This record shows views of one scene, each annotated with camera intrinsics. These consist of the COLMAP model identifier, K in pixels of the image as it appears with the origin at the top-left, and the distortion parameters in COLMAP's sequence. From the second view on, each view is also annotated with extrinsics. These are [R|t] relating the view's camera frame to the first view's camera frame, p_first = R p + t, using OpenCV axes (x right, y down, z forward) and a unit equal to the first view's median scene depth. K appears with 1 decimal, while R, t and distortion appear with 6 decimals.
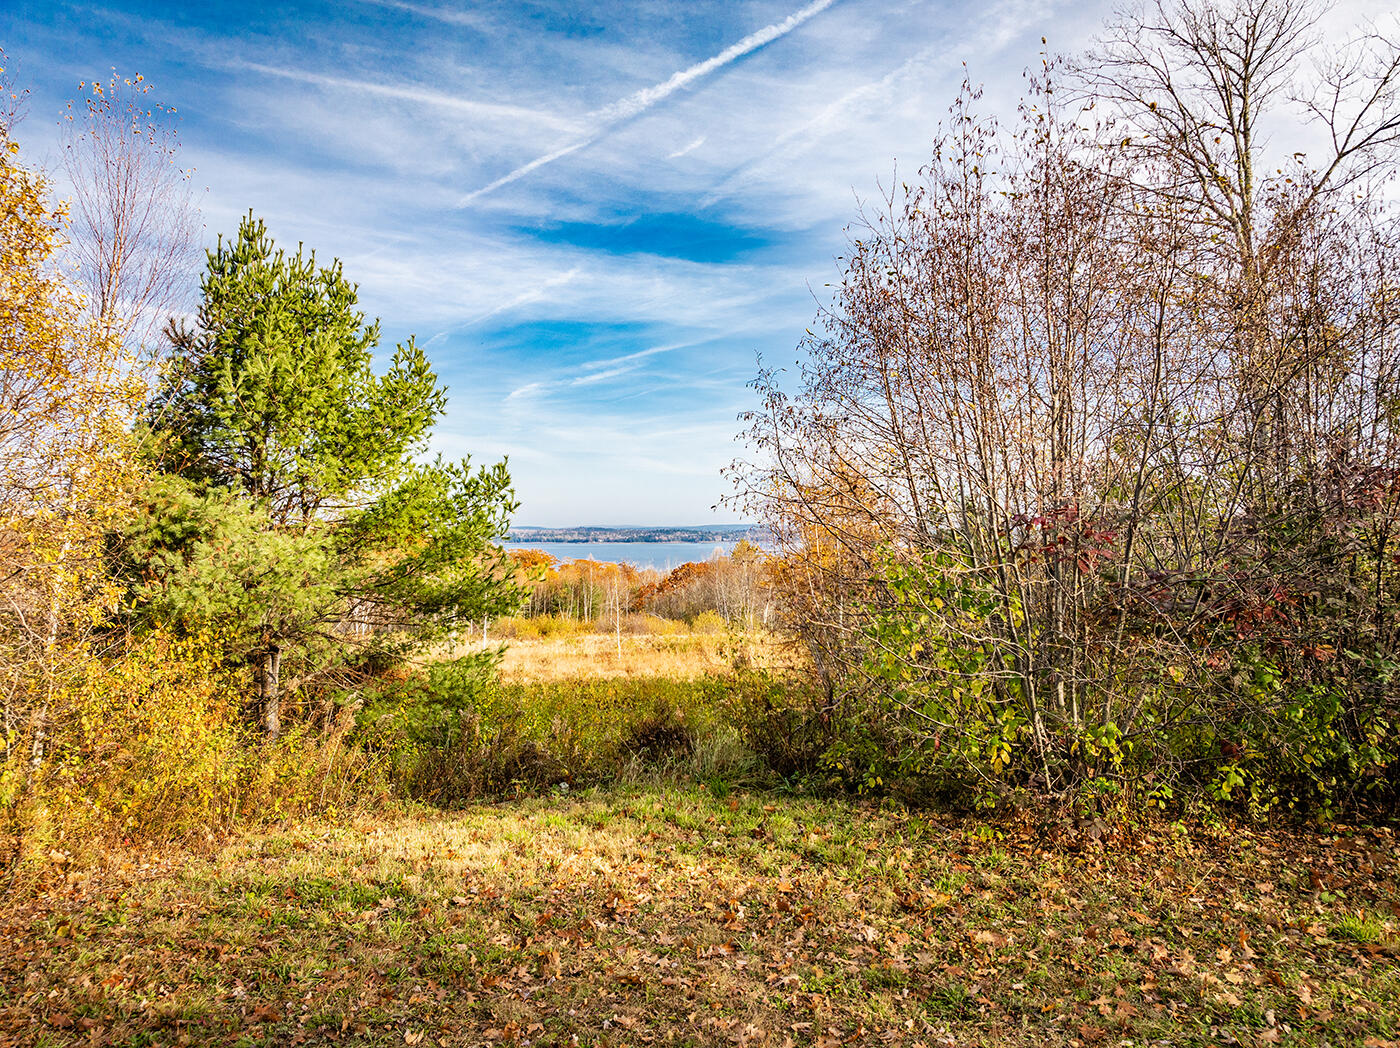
lens RADIAL K [[940.5, 0, 701.7], [0, 940.5, 521.3], [0, 0, 1]] dist [-0.026436, 0.001954]
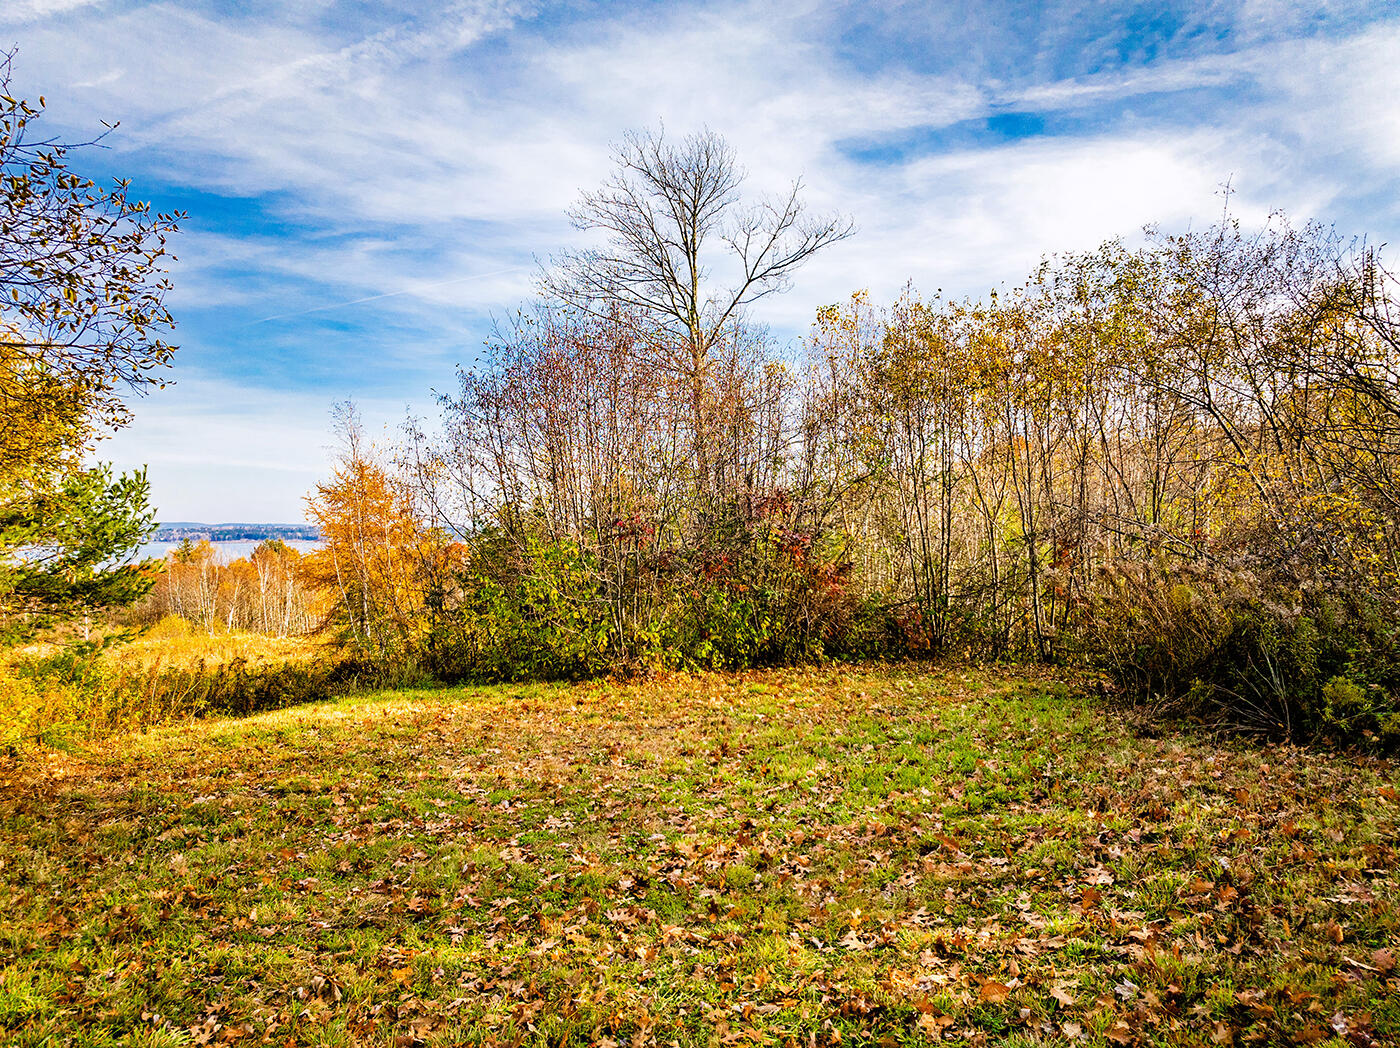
lens RADIAL K [[940.5, 0, 701.7], [0, 940.5, 521.3], [0, 0, 1]] dist [-0.026436, 0.001954]
pose [[0.848557, 0.005293, 0.529077, -0.181216], [-0.004275, 0.999986, -0.003148, 0.000595], [-0.529086, 0.000409, 0.848568, -0.254190]]
